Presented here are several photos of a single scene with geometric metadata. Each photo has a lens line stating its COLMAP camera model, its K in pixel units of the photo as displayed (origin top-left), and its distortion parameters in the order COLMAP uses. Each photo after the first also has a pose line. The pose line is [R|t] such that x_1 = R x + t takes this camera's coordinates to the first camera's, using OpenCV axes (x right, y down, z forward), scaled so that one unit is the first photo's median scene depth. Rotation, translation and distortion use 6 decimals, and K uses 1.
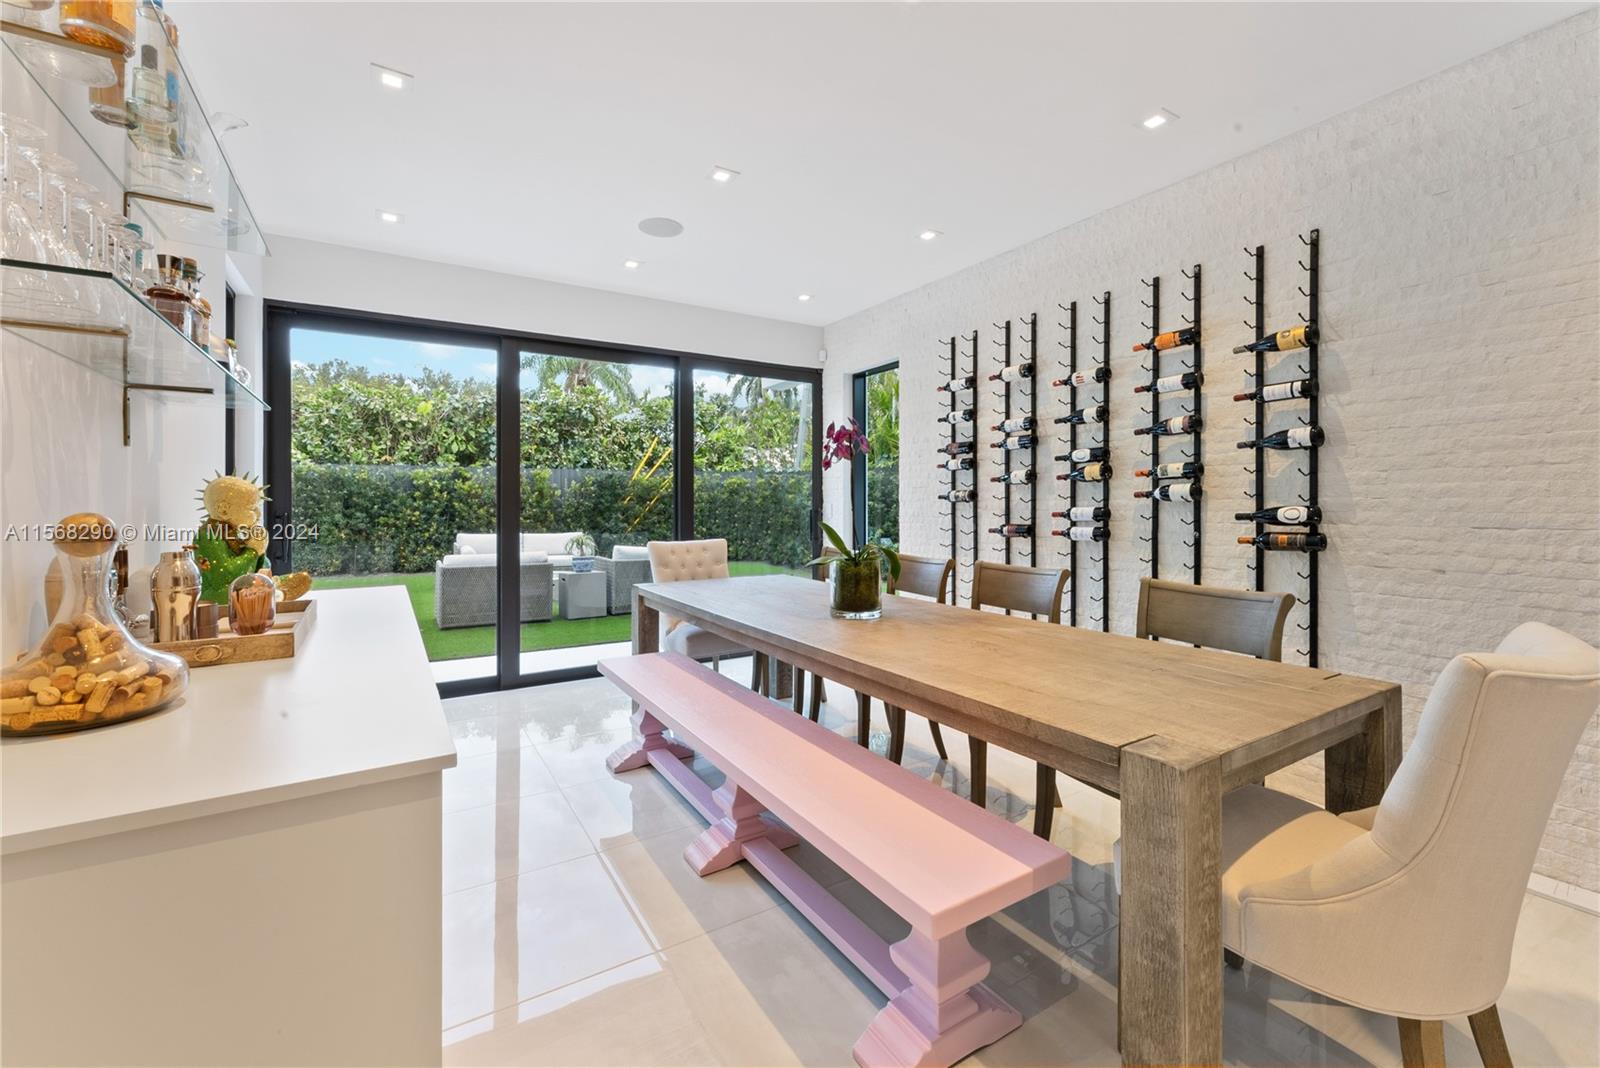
lens RADIAL K [[658.1, 0, 805.2], [0, 658.1, 505.3], [0, 0, 1]] dist [0.000303, 0.000039]
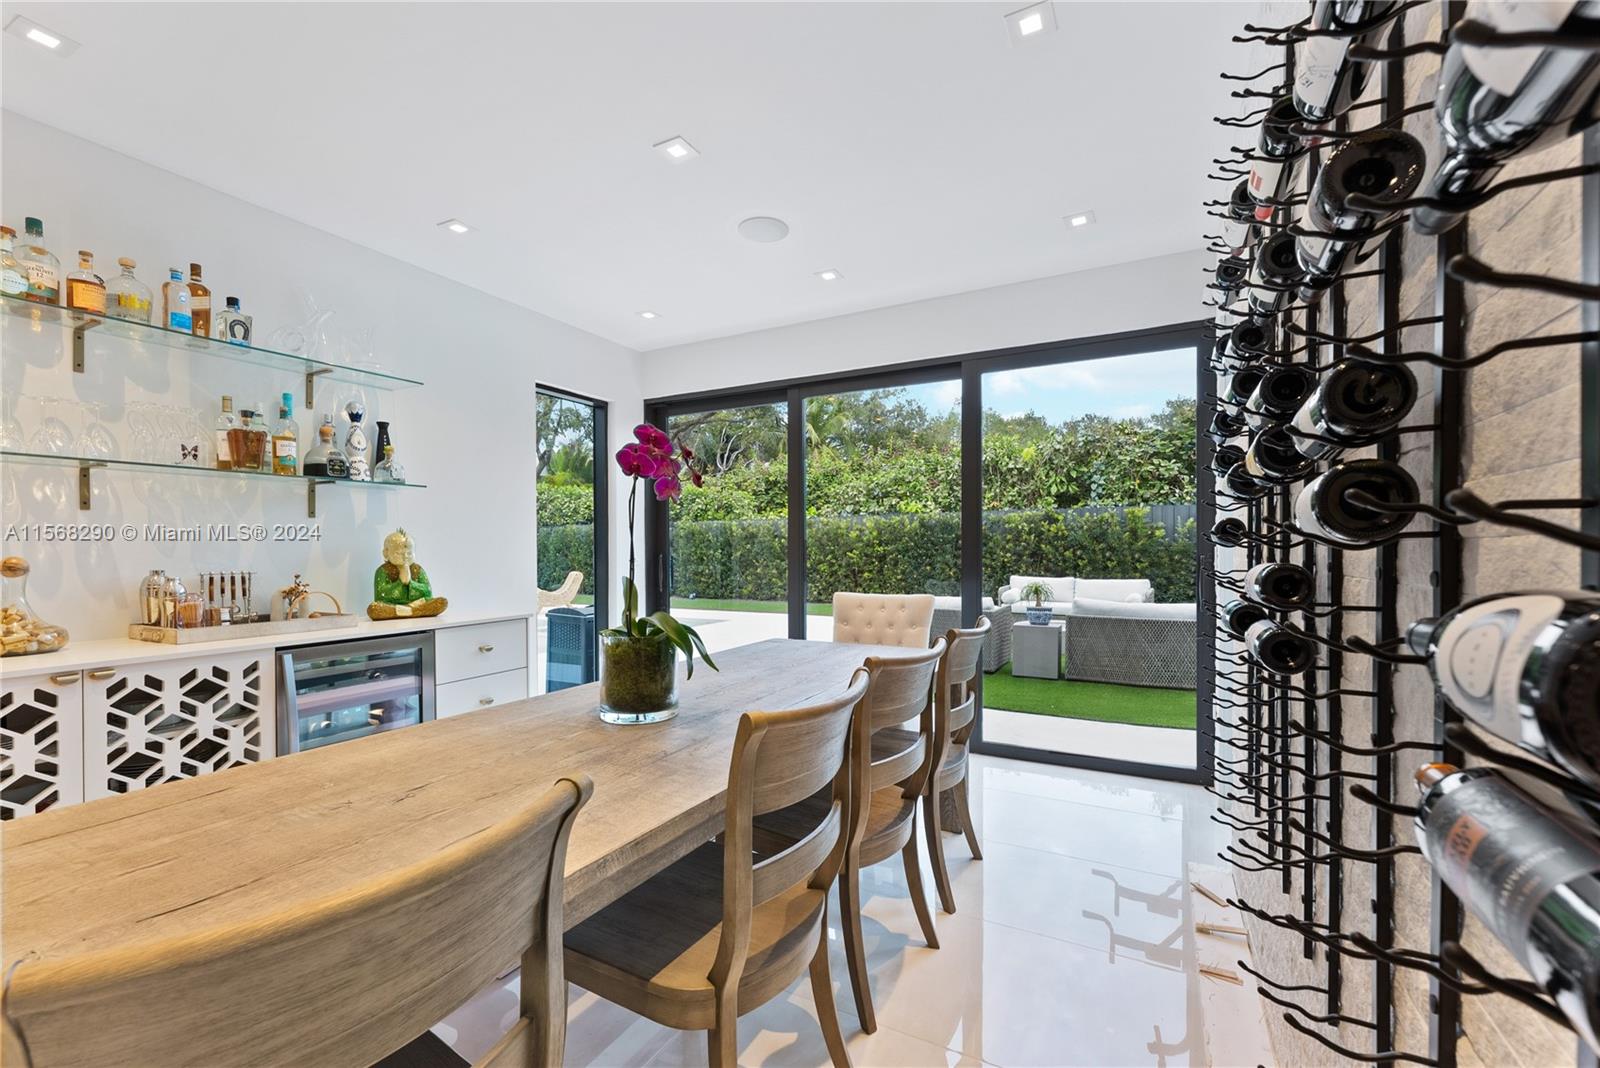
lens RADIAL K [[665.7, 0, 800.0], [0, 665.7, 534.0], [0, 0, 1]] dist [0.000137, 0.000005]
pose [[0.484644, -0.015886, -0.874567, 0.175018], [-0.000427, 0.999831, -0.018398, -0.001530], [0.874711, 0.009289, 0.484555, 0.185993]]
